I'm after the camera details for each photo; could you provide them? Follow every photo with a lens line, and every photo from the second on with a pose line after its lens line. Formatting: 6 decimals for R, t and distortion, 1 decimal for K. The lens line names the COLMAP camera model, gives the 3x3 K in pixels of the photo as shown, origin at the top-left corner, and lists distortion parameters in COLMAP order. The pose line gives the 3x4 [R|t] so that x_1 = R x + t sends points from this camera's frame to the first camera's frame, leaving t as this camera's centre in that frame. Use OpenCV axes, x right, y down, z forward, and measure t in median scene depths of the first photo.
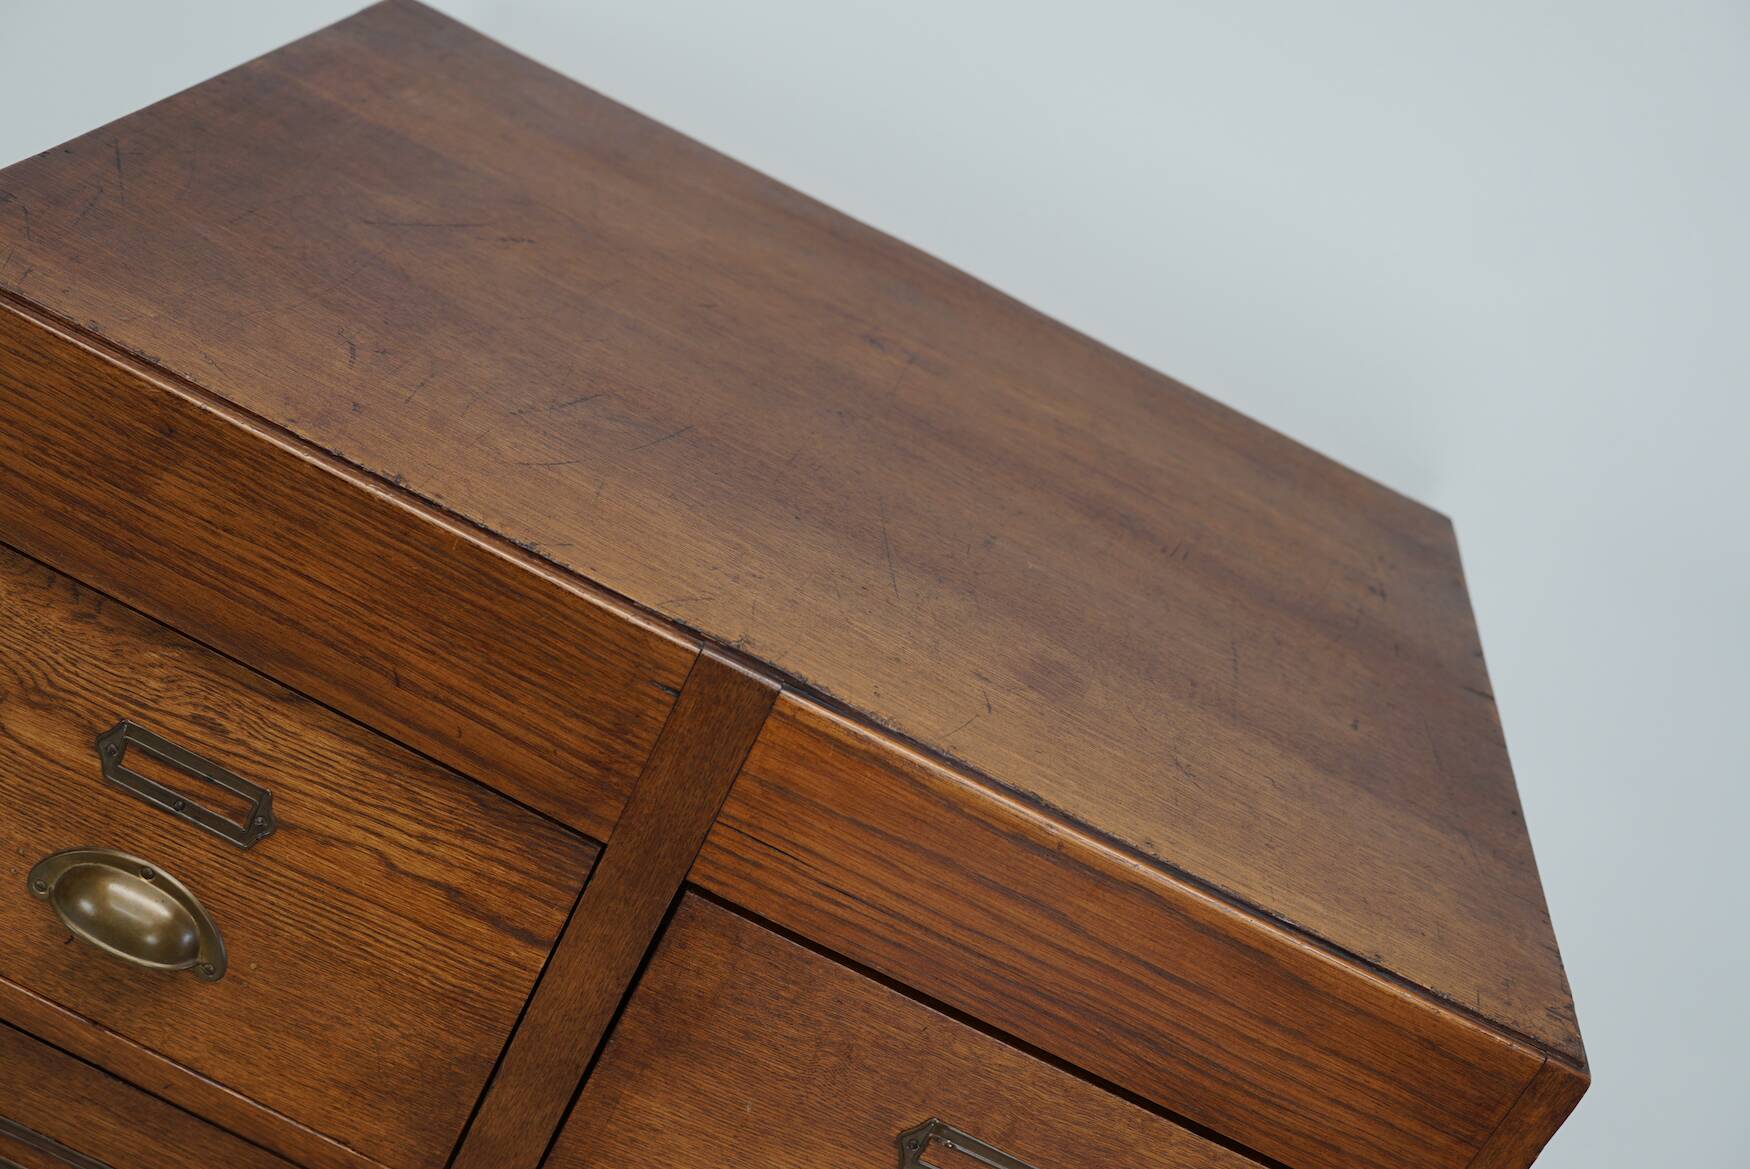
lens RADIAL K [[2255.1, 0, 867.7], [0, 2255.1, 590.8], [0, 0, 1]] dist [-0.153398, 0.336806]
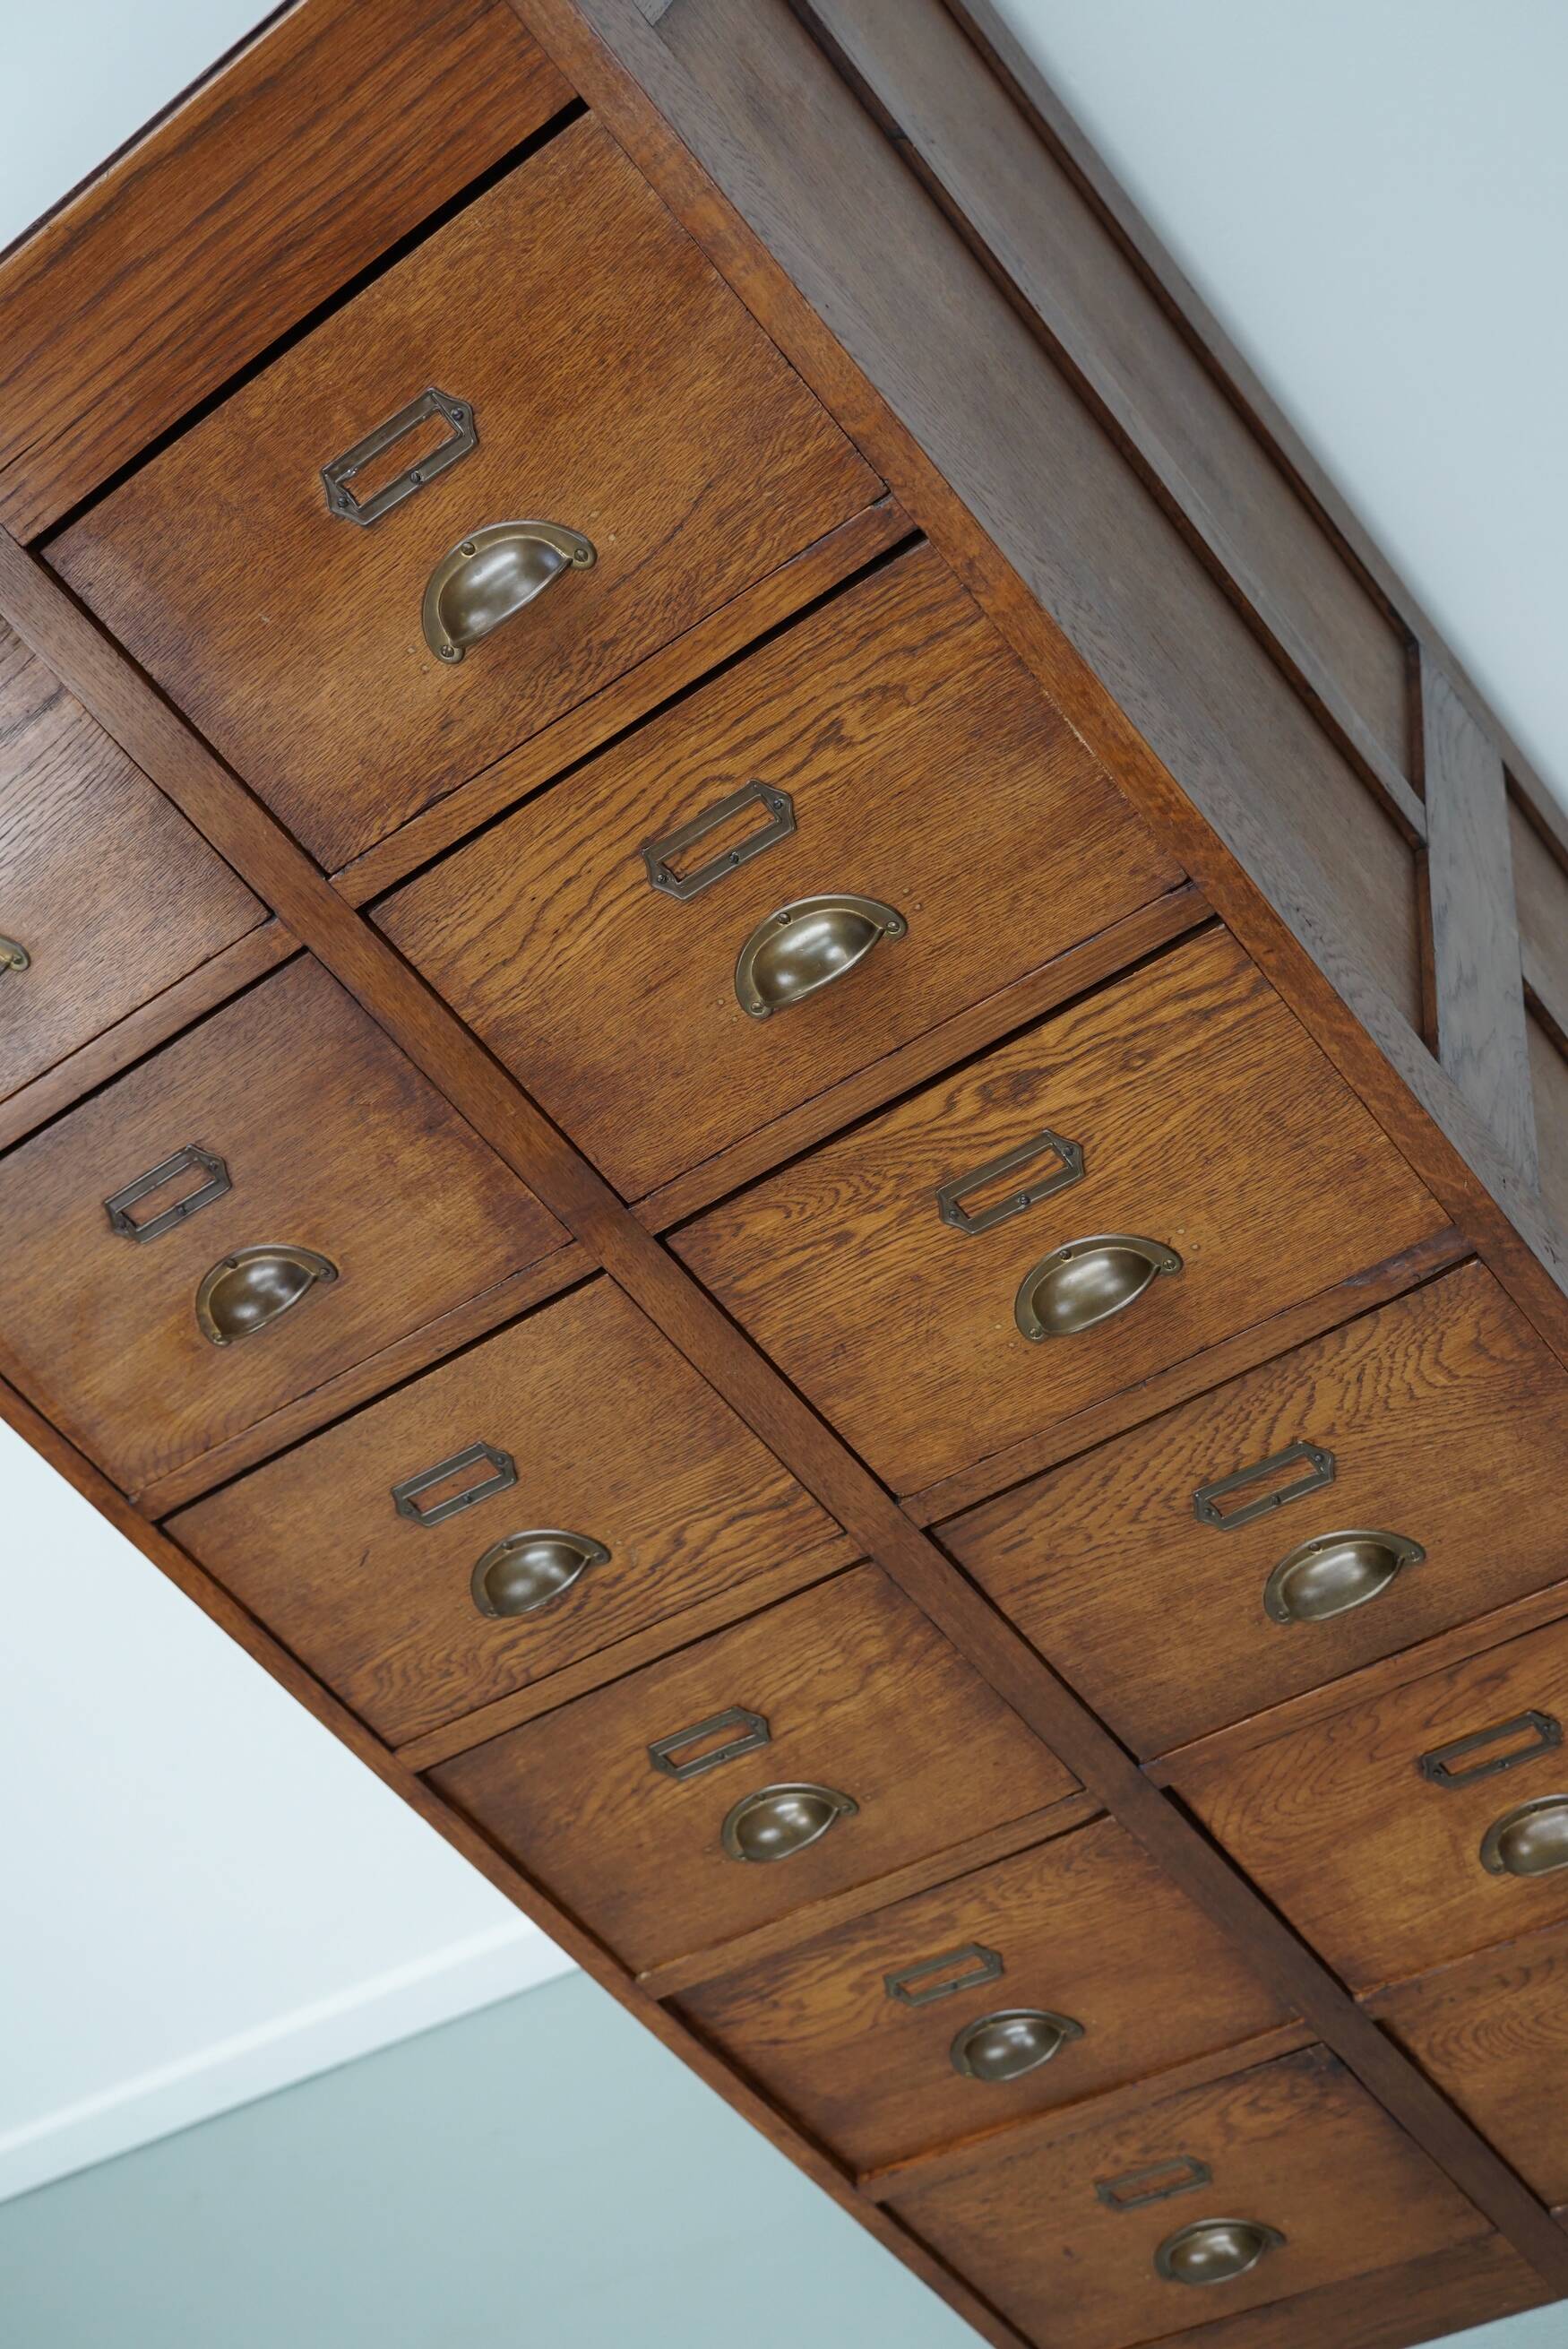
lens RADIAL K [[3026.6, 0, 790.4], [0, 3026.6, 1180.9], [0, 0, 1]] dist [-0.153398, 0.336806]
pose [[0.456261, -0.768198, -0.449108, 0.521361], [0.778076, 0.589303, -0.217532, 0.939687], [0.431768, -0.250188, 0.866592, -0.203984]]
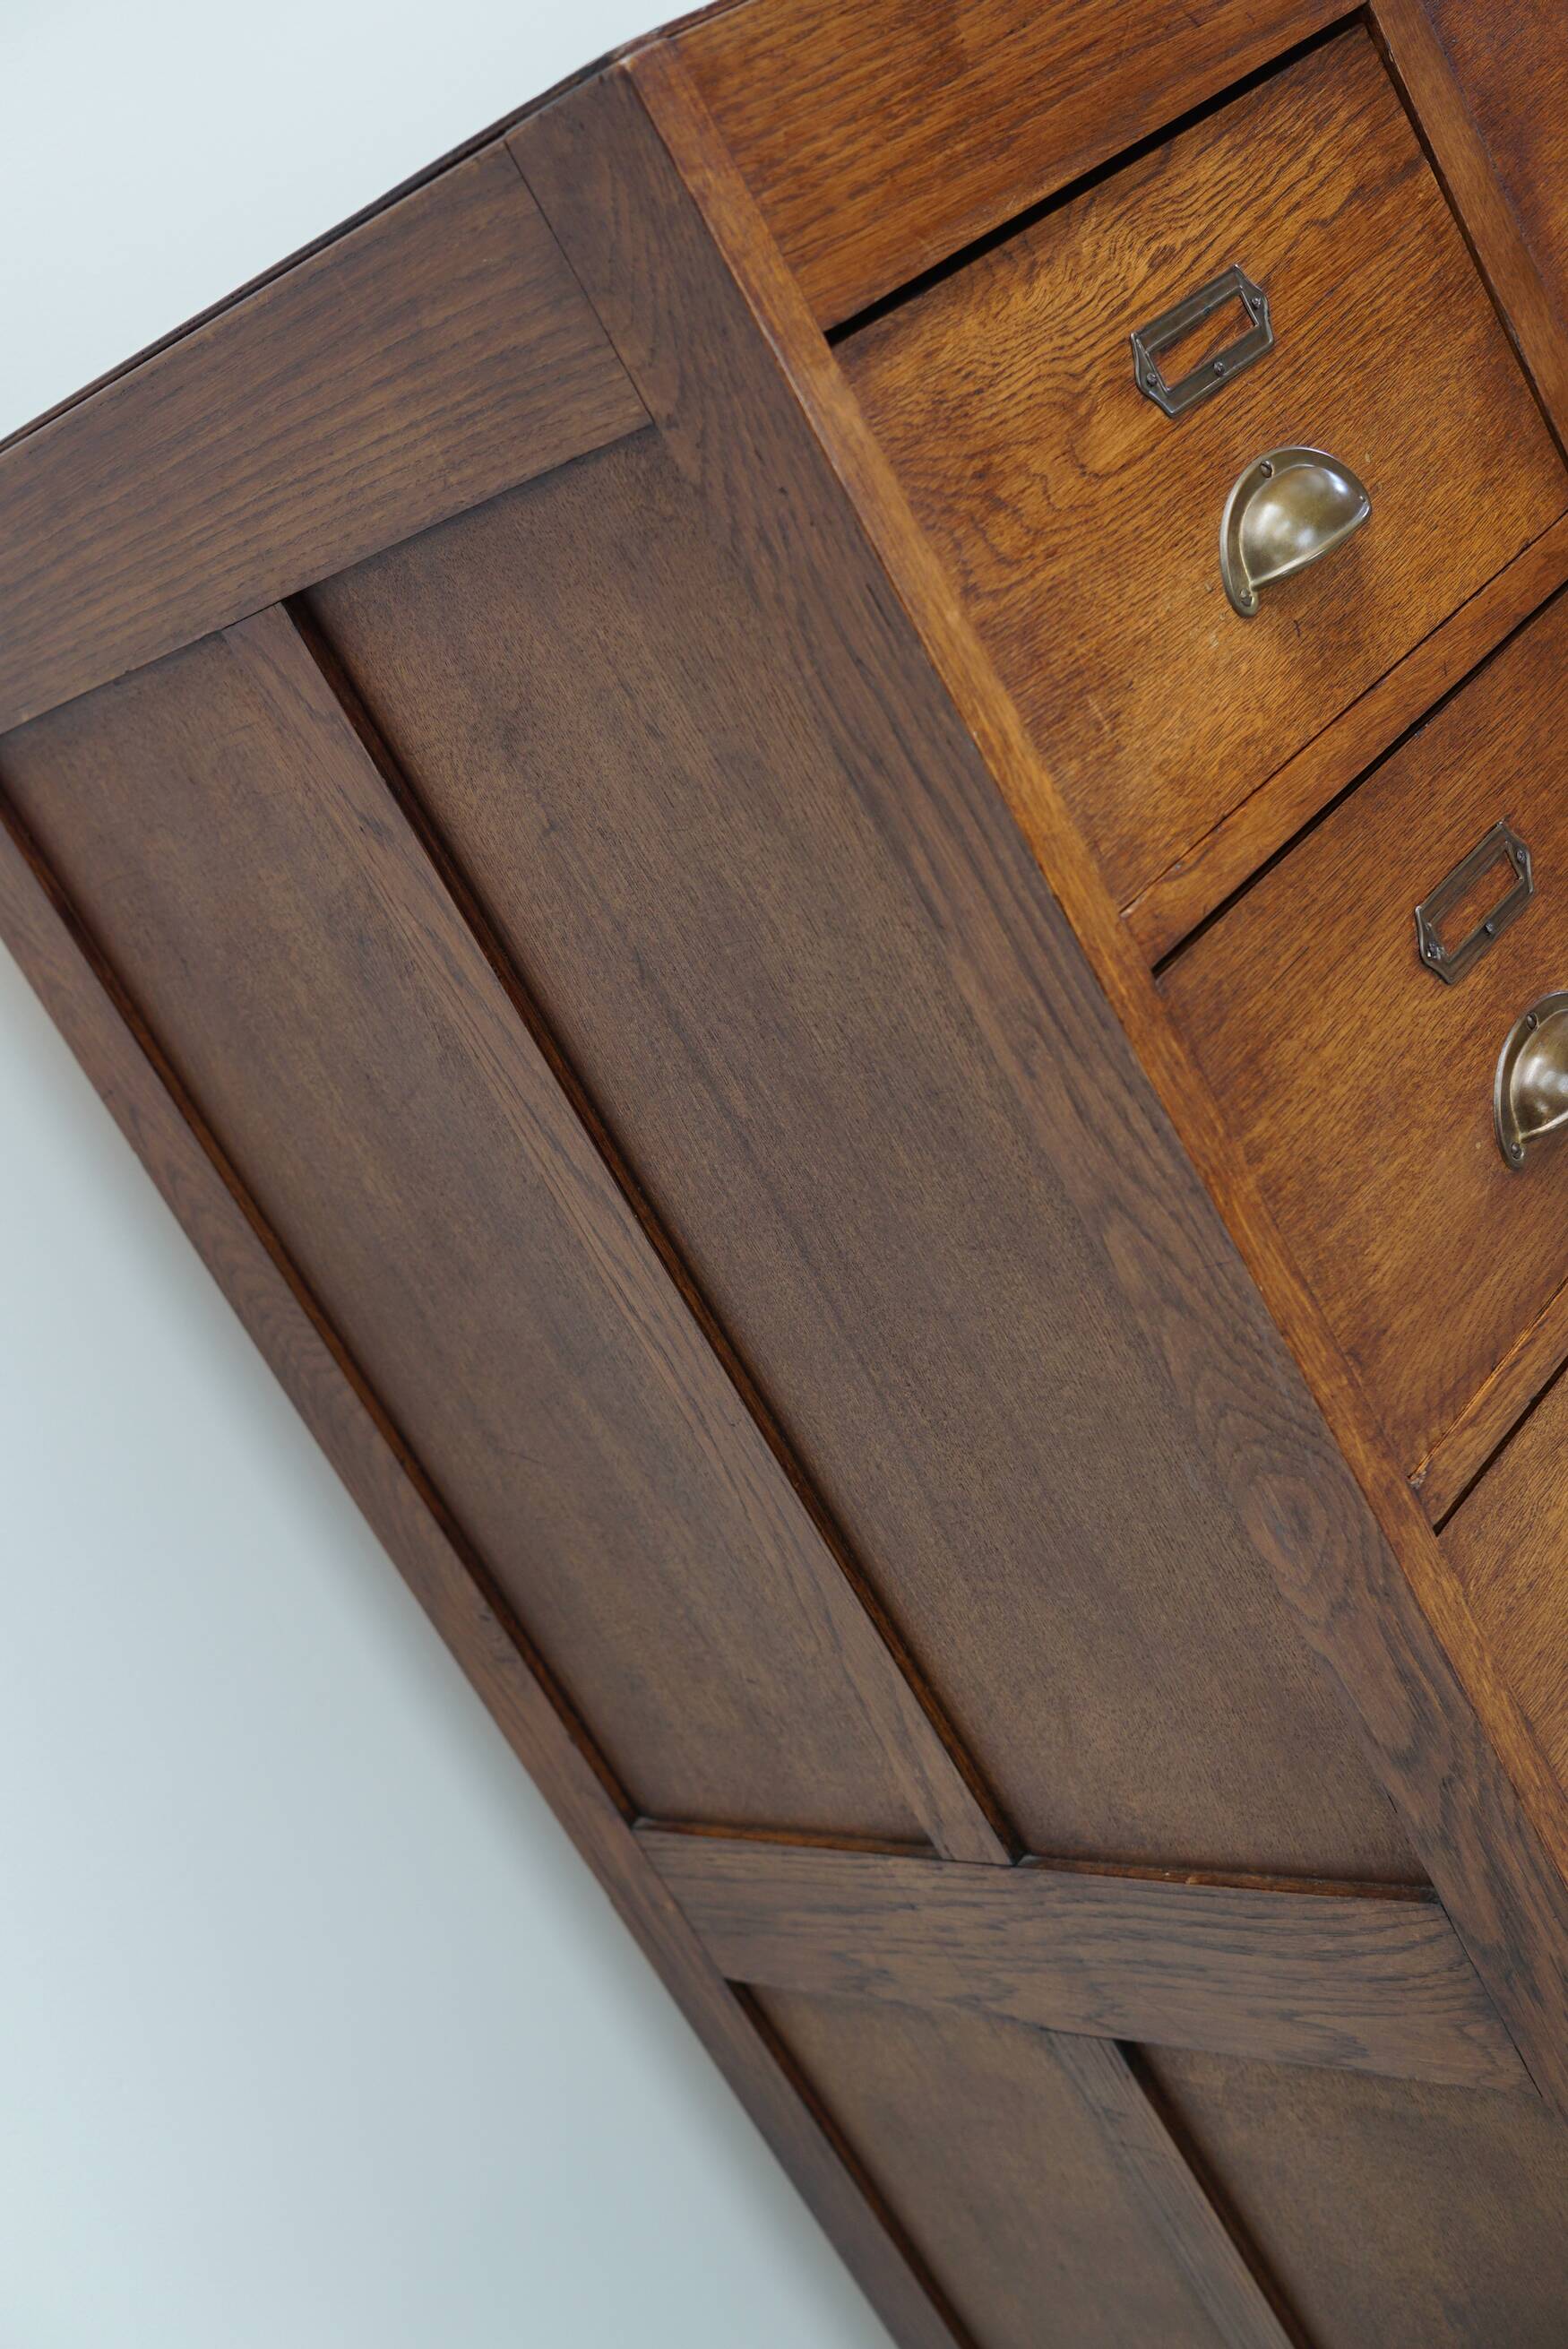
lens RADIAL K [[3026.6, 0, 790.4], [0, 3026.6, 1180.9], [0, 0, 1]] dist [-0.153398, 0.336806]
pose [[0.247004, -0.823411, 0.510866, -1.199032], [0.895989, 0.394853, 0.203210, -0.156485], [-0.369043, 0.407537, 0.835297, 0.267464]]
